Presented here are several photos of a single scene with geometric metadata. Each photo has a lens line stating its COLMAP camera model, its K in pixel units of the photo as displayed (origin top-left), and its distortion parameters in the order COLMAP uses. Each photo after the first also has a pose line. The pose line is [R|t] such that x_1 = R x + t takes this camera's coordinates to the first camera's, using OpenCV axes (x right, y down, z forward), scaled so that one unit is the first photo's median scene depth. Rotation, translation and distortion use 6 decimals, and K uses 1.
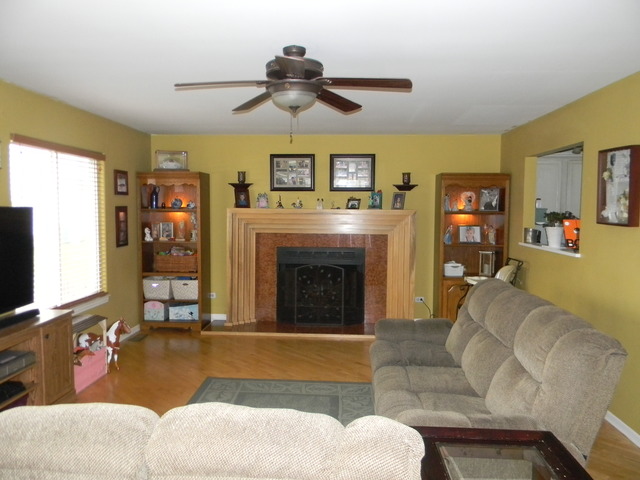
lens RADIAL K [[500.9, 0, 320.0], [0, 500.9, 240.0], [0, 0, 1]] dist [-0.007950, -0.000294]
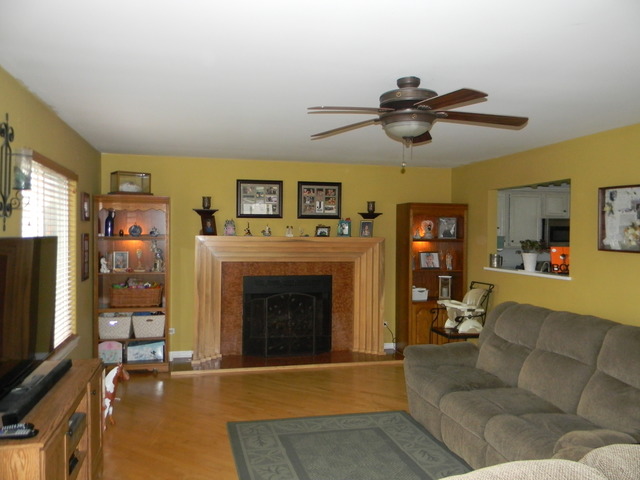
lens RADIAL K [[500.9, 0, 320.0], [0, 500.9, 240.0], [0, 0, 1]] dist [-0.007950, -0.000294]
pose [[0.959530, -0.002240, 0.281597, -0.223078], [0.016471, 0.998703, -0.048182, -0.007099], [-0.281124, 0.050870, 0.958322, 0.045405]]
